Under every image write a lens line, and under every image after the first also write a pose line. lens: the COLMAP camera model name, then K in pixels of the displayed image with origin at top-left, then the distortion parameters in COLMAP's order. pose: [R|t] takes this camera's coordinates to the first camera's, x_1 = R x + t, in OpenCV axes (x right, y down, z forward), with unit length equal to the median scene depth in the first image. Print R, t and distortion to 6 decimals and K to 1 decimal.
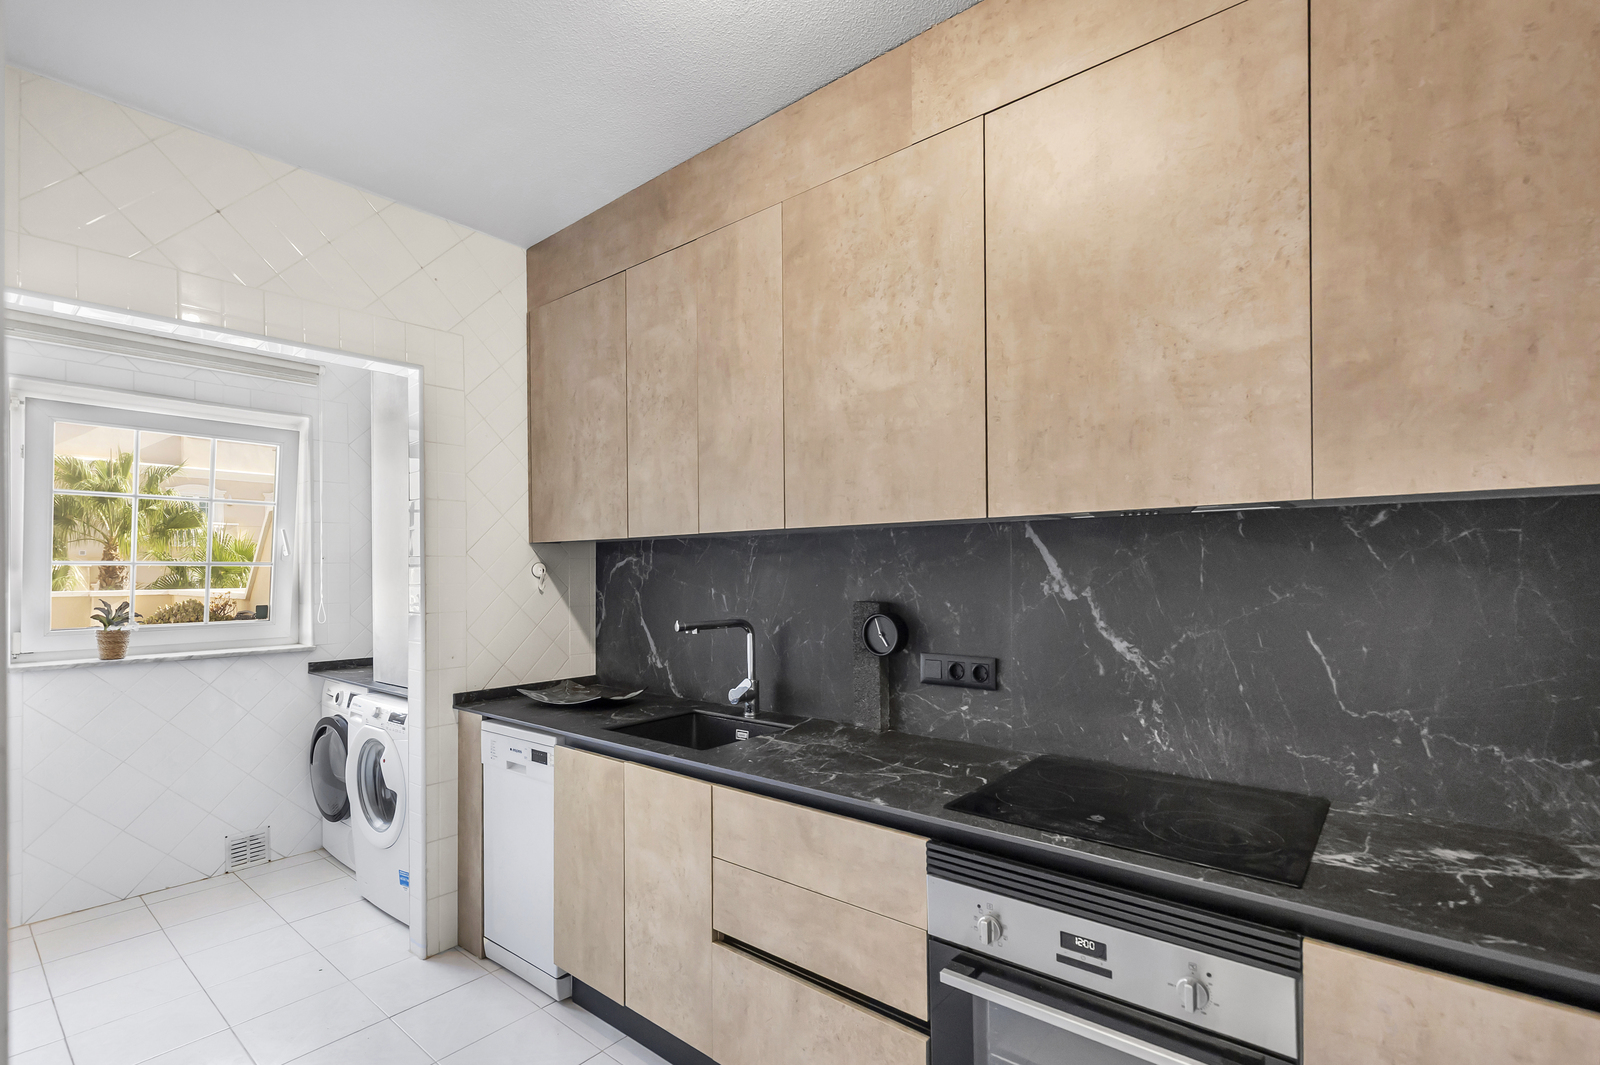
lens RADIAL K [[732.3, 0, 802.0], [0, 732.3, 569.7], [0, 0, 1]] dist [0.008557, -0.002886]
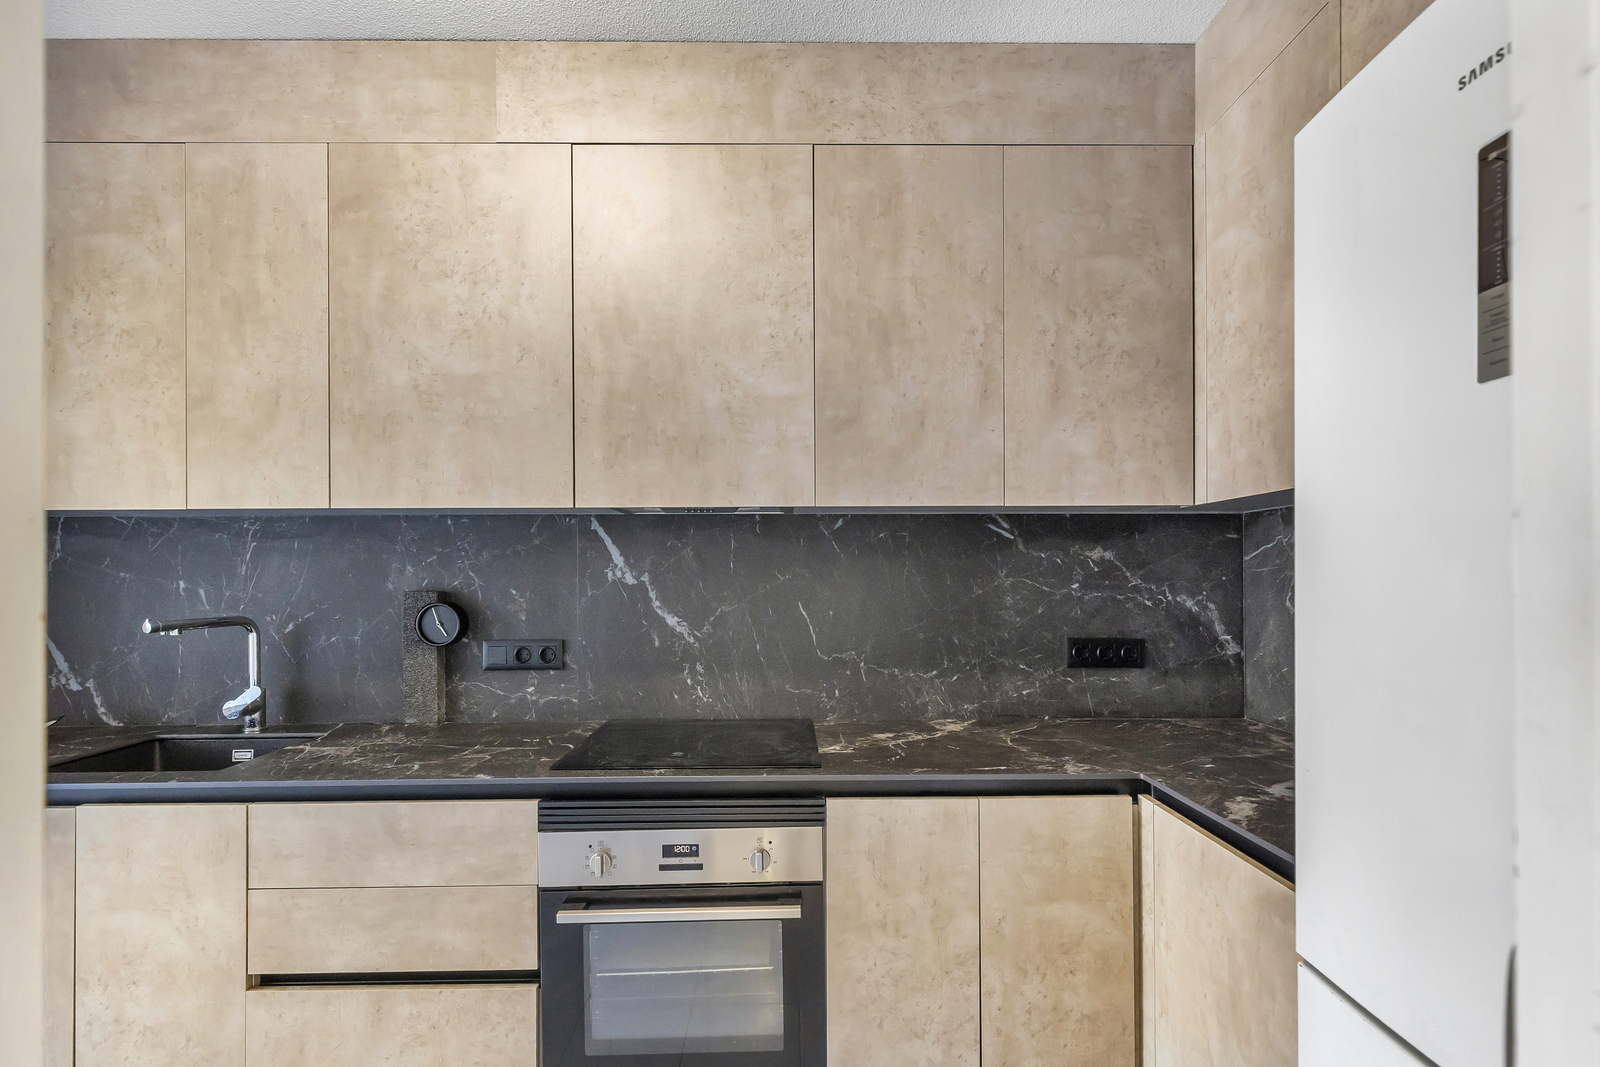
lens RADIAL K [[732.3, 0, 789.0], [0, 732.3, 575.0], [0, 0, 1]] dist [0.008557, -0.002886]
pose [[0.765284, 0.004849, 0.643675, -0.206069], [-0.000653, 0.999977, -0.006757, 0.037410], [-0.643693, 0.004751, 0.765269, -0.054618]]
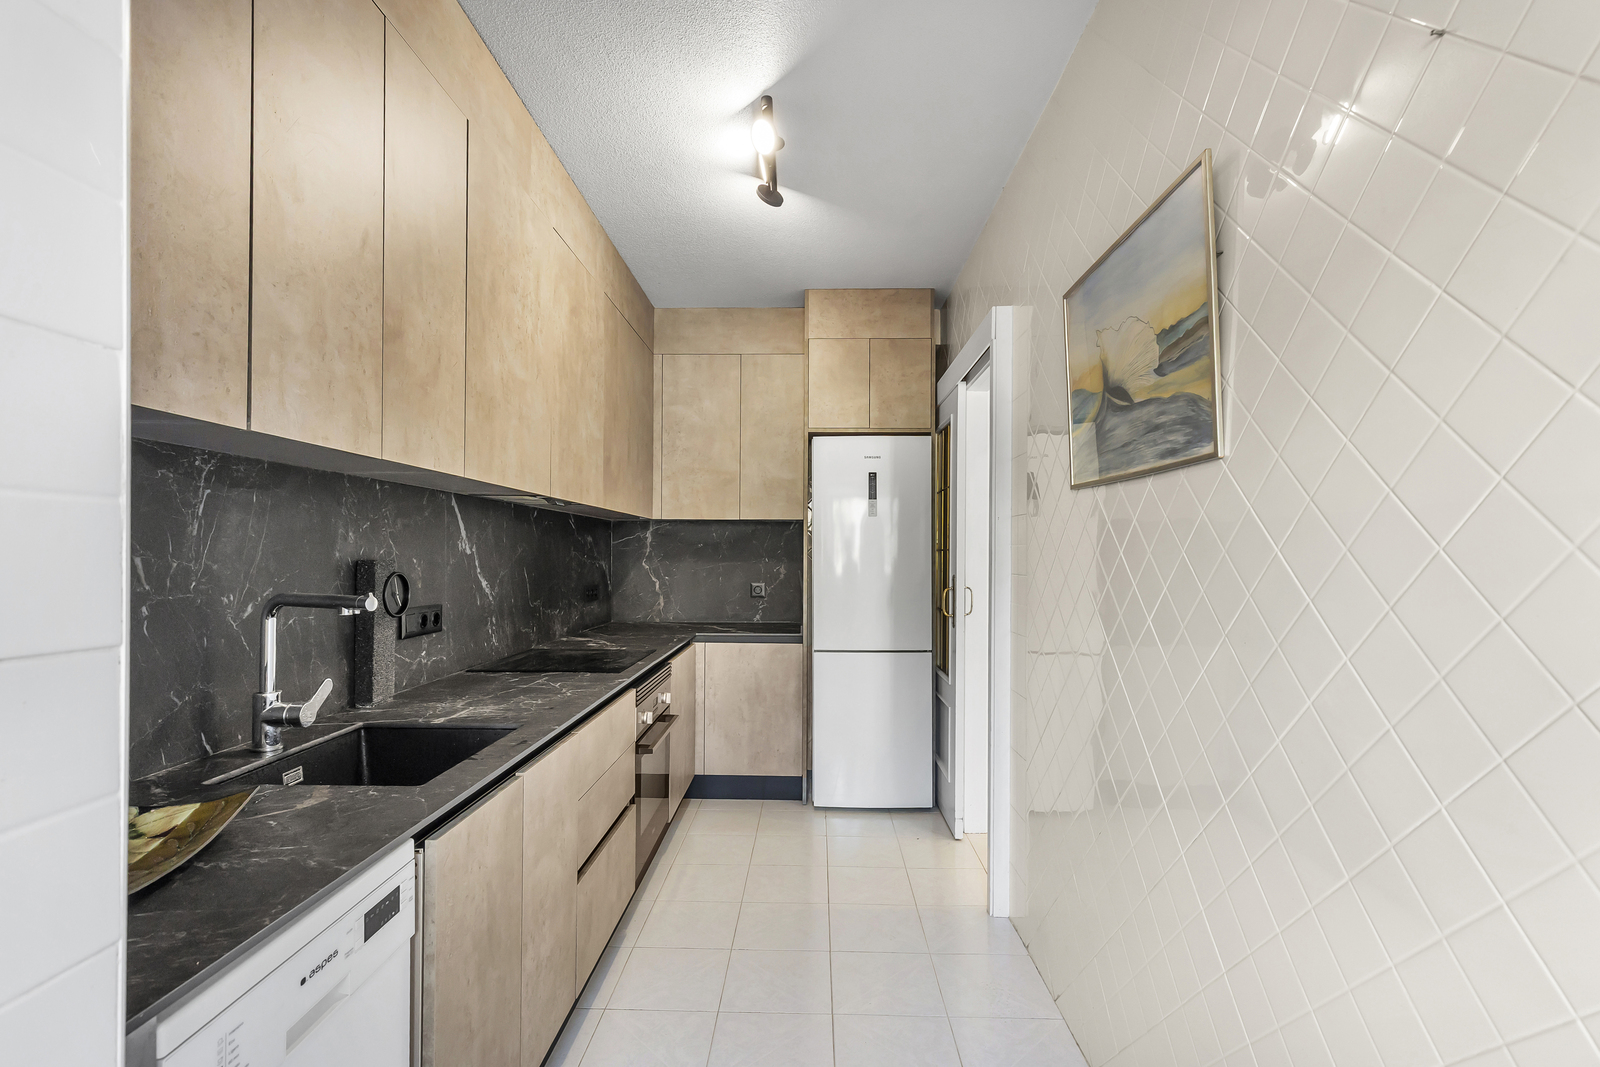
lens RADIAL K [[732.3, 0, 800.3], [0, 732.3, 541.9], [0, 0, 1]] dist [0.008557, -0.002886]
pose [[-0.628983, 0.020163, 0.777157, -1.196292], [0.002028, 0.999703, -0.024295, 0.057511], [-0.777416, -0.013705, -0.628837, 1.499809]]
